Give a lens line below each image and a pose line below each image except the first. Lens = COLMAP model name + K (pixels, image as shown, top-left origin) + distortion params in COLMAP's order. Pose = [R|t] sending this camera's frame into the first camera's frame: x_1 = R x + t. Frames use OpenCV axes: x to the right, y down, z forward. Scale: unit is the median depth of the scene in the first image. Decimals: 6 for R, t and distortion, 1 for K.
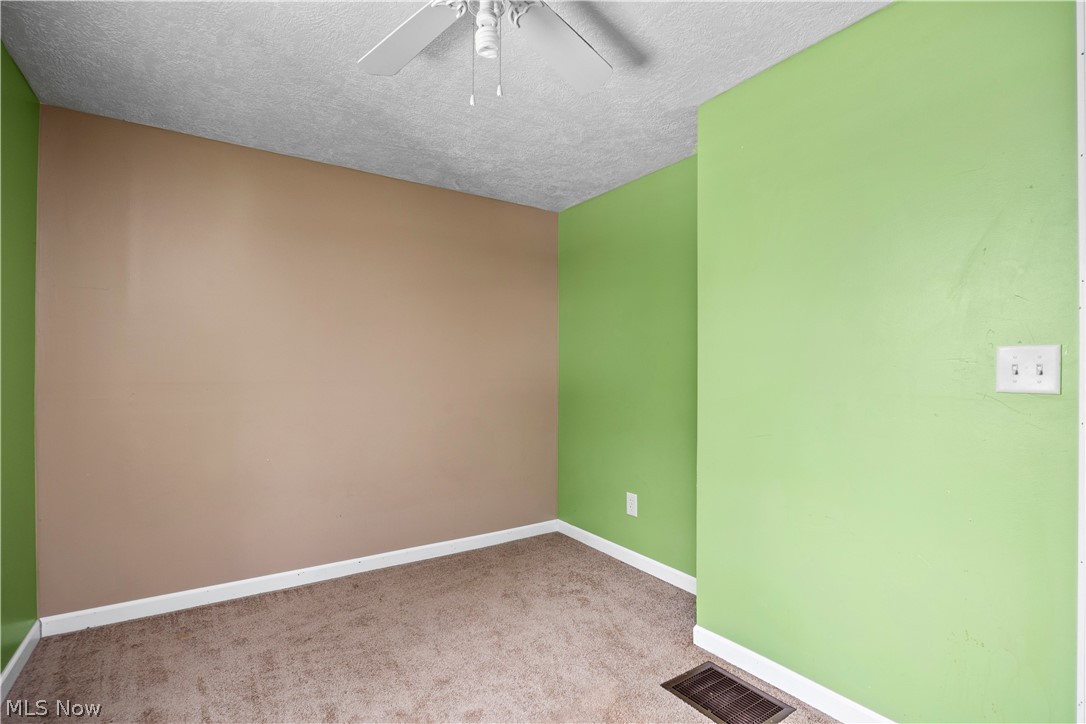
lens RADIAL K [[513.9, 0, 543.6], [0, 513.9, 365.7], [0, 0, 1]] dist [-0.005323, -0.000942]
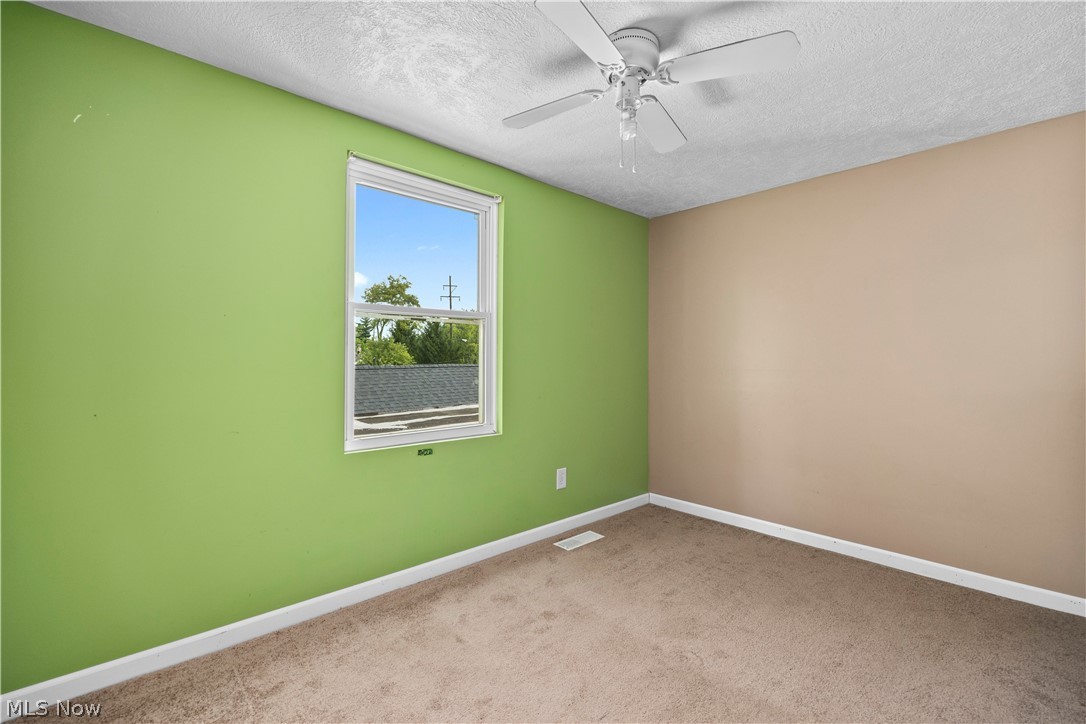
lens RADIAL K [[484.9, 0, 542.3], [0, 484.9, 360.4], [0, 0, 1]] dist [-0.014988, 0.000016]
pose [[0.146590, -0.001205, -0.989197, 0.728581], [0.005540, 0.999985, -0.000397, 0.005085], [0.989182, -0.005422, 0.146594, 0.349726]]
